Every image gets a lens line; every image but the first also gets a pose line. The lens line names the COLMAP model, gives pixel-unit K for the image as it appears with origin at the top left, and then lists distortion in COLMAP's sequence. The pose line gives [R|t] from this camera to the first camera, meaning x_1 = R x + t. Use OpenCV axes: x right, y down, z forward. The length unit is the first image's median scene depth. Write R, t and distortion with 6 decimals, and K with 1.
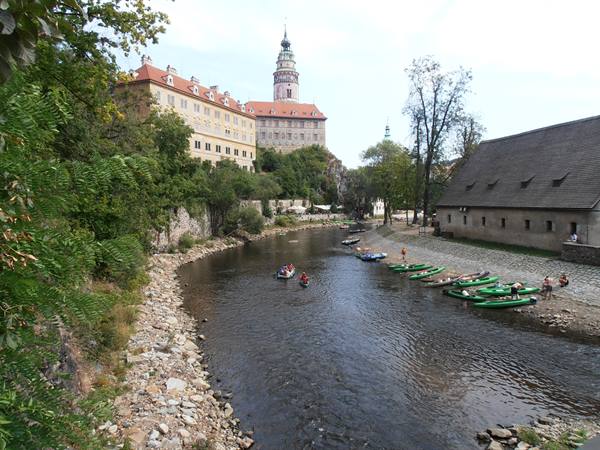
lens RADIAL K [[422.4, 0, 299.0], [0, 422.4, 223.9], [0, 0, 1]] dist [-0.009629, 0.001026]
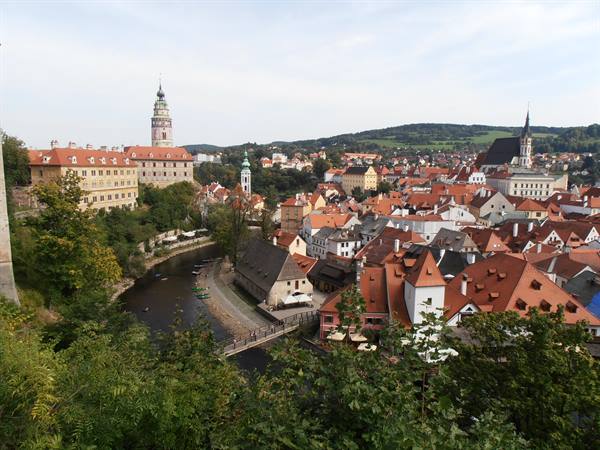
lens RADIAL K [[422.4, 0, 301.7], [0, 422.4, 224.9], [0, 0, 1]] dist [-0.009629, 0.001026]
pose [[0.963184, -0.015814, 0.268378, 0.037046], [-0.007529, 0.996290, 0.085726, -0.183132], [-0.268738, -0.084591, 0.959492, -0.435487]]
